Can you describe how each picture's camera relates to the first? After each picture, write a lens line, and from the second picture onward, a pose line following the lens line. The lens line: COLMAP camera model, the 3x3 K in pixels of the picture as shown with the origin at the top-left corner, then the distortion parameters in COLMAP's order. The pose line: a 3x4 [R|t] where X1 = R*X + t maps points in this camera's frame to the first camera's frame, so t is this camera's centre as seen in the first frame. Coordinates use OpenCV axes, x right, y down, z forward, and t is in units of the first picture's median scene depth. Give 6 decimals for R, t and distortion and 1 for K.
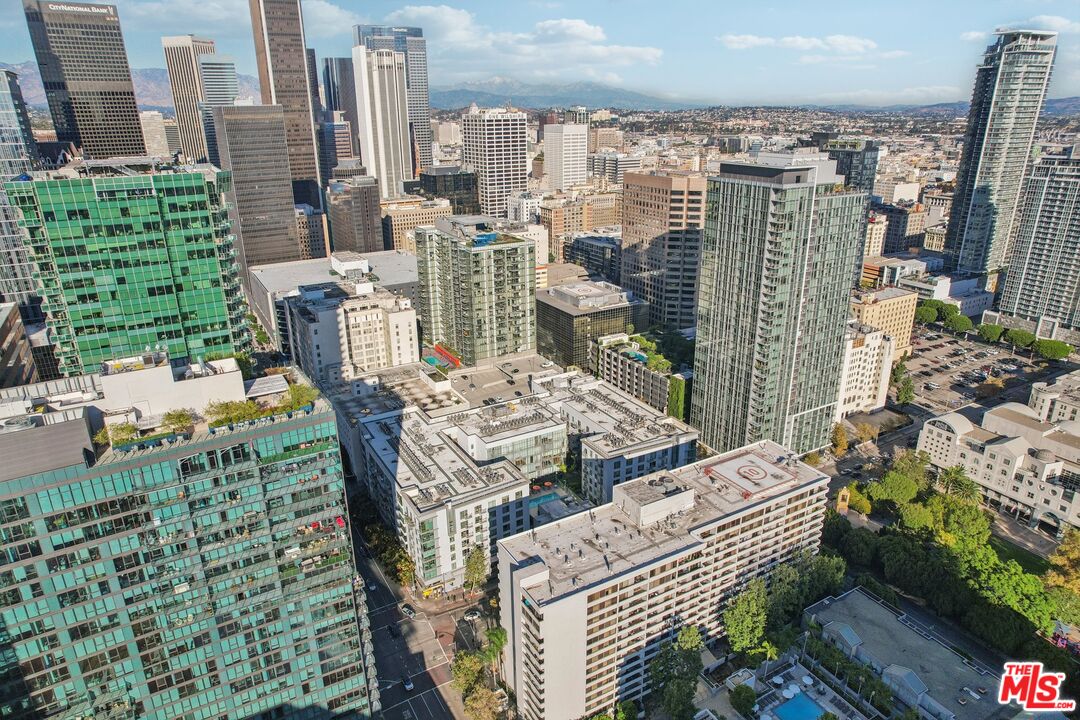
lens RADIAL K [[723.2, 0, 537.8], [0, 723.2, 365.7], [0, 0, 1]] dist [-0.050163, 0.033764]
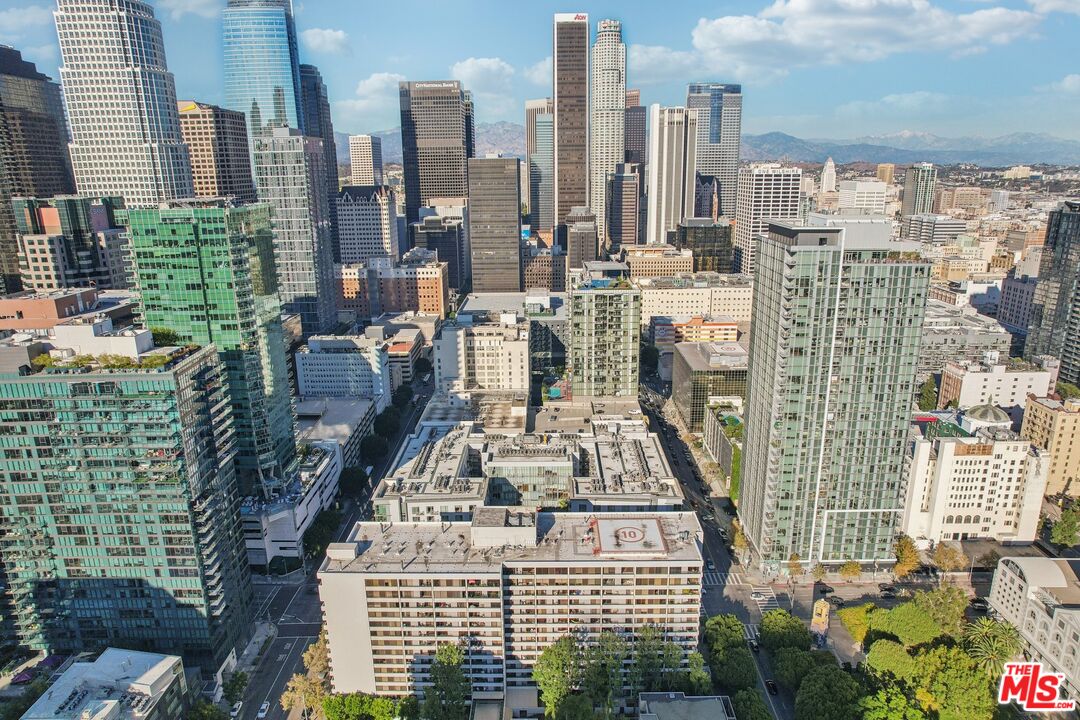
lens RADIAL K [[723.2, 0, 519.7], [0, 723.2, 357.4], [0, 0, 1]] dist [-0.050163, 0.033764]
pose [[0.849661, 0.137340, -0.509131, 0.563403], [-0.176693, 0.983824, -0.029482, -0.026795], [0.496846, 0.115009, 0.860184, 0.065418]]
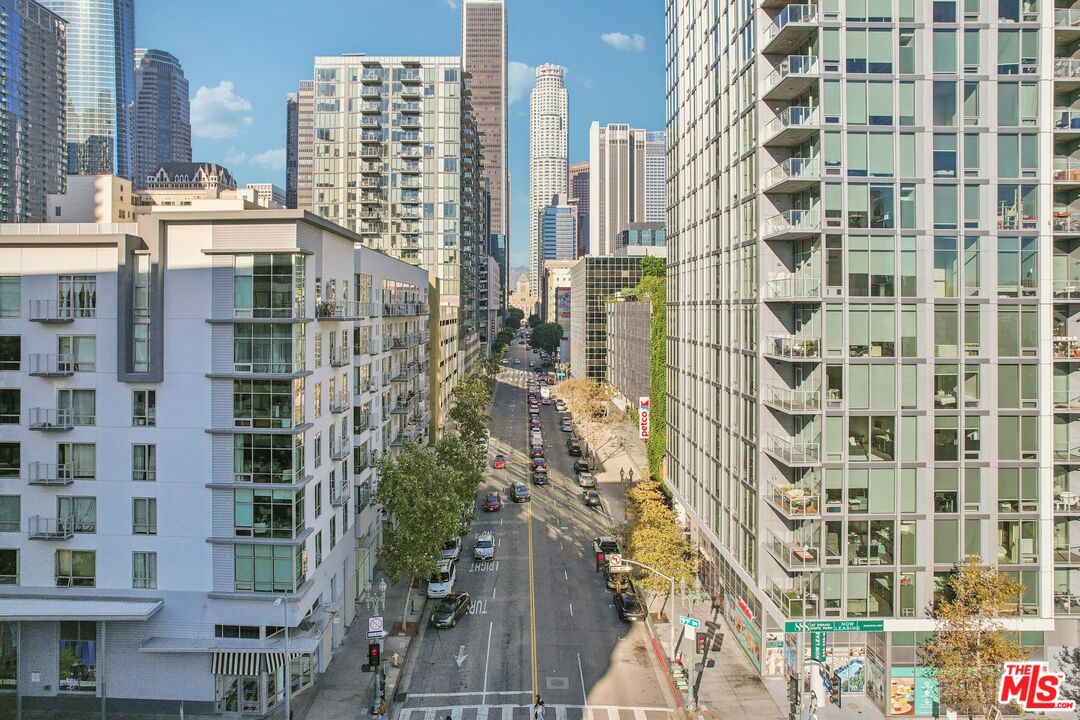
lens RADIAL K [[723.2, 0, 528.3], [0, 723.2, 304.5], [0, 0, 1]] dist [-0.050163, 0.033764]
pose [[0.868046, 0.005758, -0.496450, 0.399043], [-0.183957, 0.932492, -0.310835, 0.174990], [0.461146, 0.361144, 0.810506, 1.016823]]
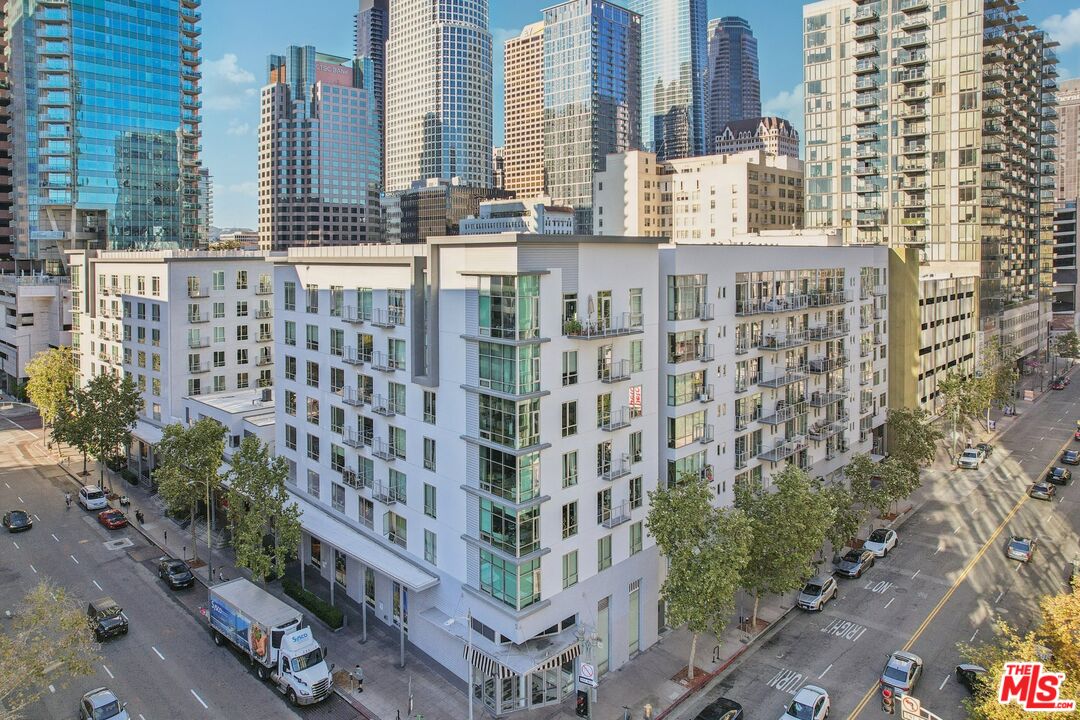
lens RADIAL K [[723.2, 0, 533.1], [0, 723.2, 260.2], [0, 0, 1]] dist [-0.050163, 0.033764]
pose [[0.266951, 0.017235, -0.963556, 0.436752], [-0.342267, 0.936353, -0.078077, 0.123662], [0.900883, 0.350636, 0.255860, 1.091560]]
